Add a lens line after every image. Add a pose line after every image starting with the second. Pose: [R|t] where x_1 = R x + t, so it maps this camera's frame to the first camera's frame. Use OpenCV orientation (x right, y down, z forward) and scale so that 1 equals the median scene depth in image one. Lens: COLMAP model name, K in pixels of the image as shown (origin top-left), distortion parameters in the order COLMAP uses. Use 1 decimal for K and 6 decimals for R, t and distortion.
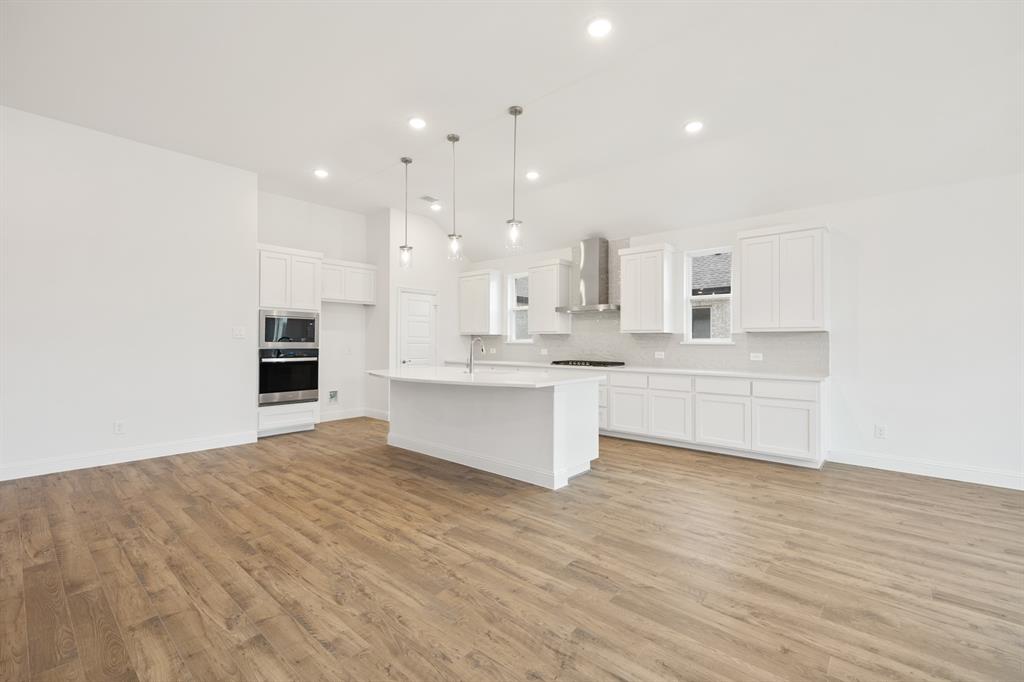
lens RADIAL K [[443.5, 0, 512.1], [0, 443.5, 341.4], [0, 0, 1]] dist [0.002417, -0.000629]
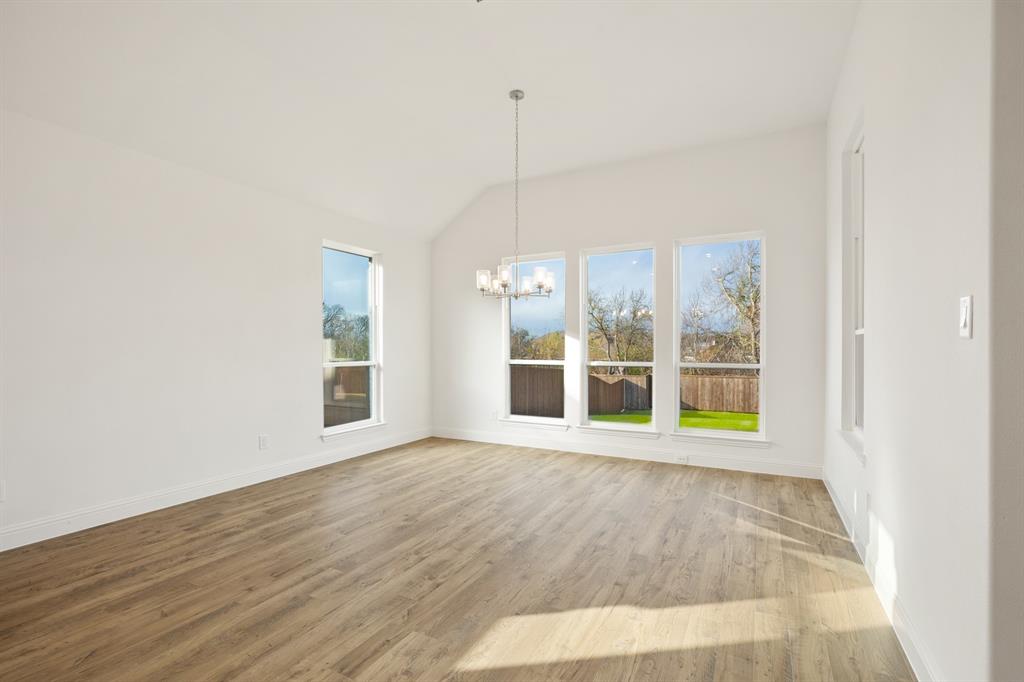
lens RADIAL K [[456.3, 0, 524.1], [0, 456.3, 353.4], [0, 0, 1]] dist [-0.007138, 0.001601]
pose [[-0.250116, -0.018885, 0.968032, 0.067480], [-0.003408, 0.999821, 0.018624, -0.002424], [-0.968210, 0.001359, -0.250136, 0.547680]]
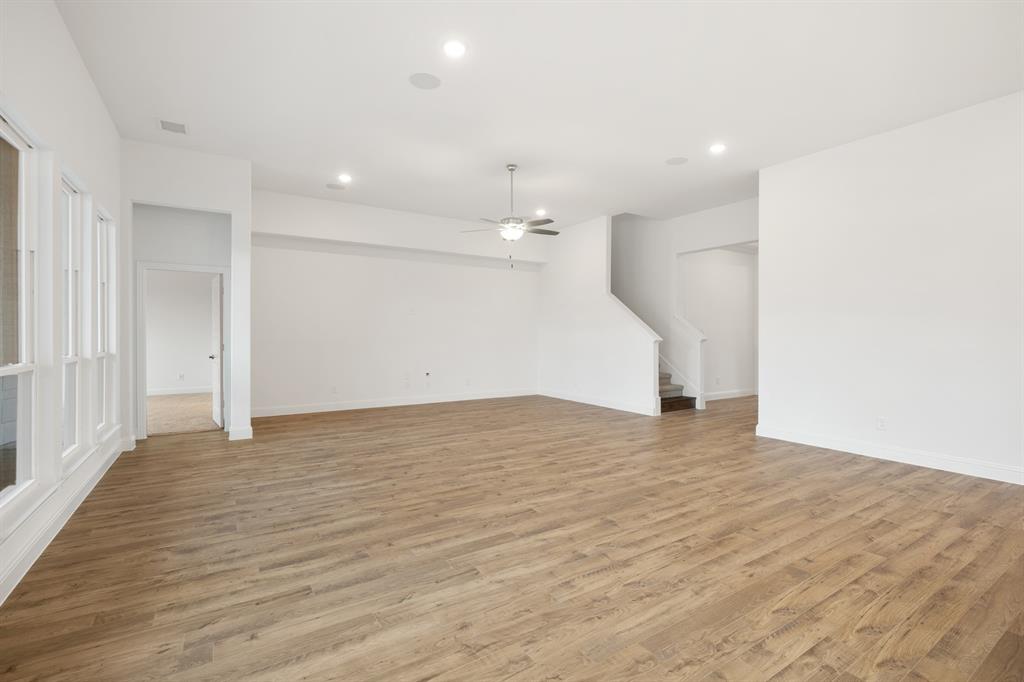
lens RADIAL K [[456.3, 0, 512.4], [0, 456.3, 347.2], [0, 0, 1]] dist [-0.007138, 0.001601]
pose [[-0.279274, 0.020869, -0.959985, 0.423755], [-0.002034, 0.999749, 0.022325, -0.000681], [0.960209, 0.008188, -0.279161, 0.611580]]
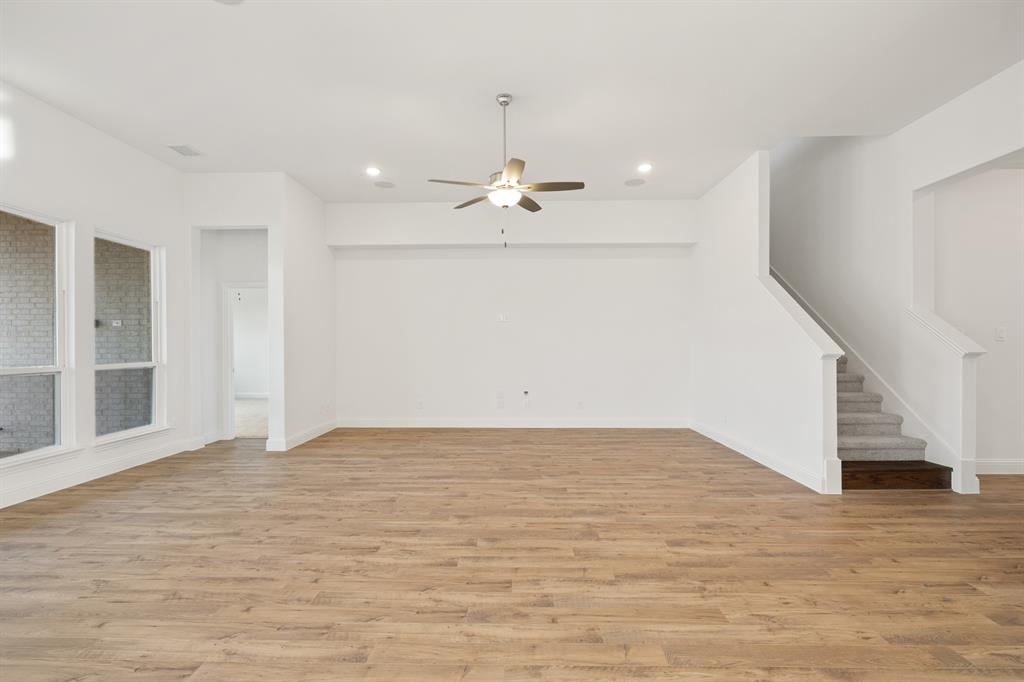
lens RADIAL K [[456.3, 0, 517.3], [0, 456.3, 348.5], [0, 0, 1]] dist [-0.007138, 0.001601]
pose [[-0.762985, 0.001624, -0.646414, -0.413222], [0.000894, 0.999999, 0.001457, -0.000874], [0.646415, 0.000533, -0.762986, 0.999542]]
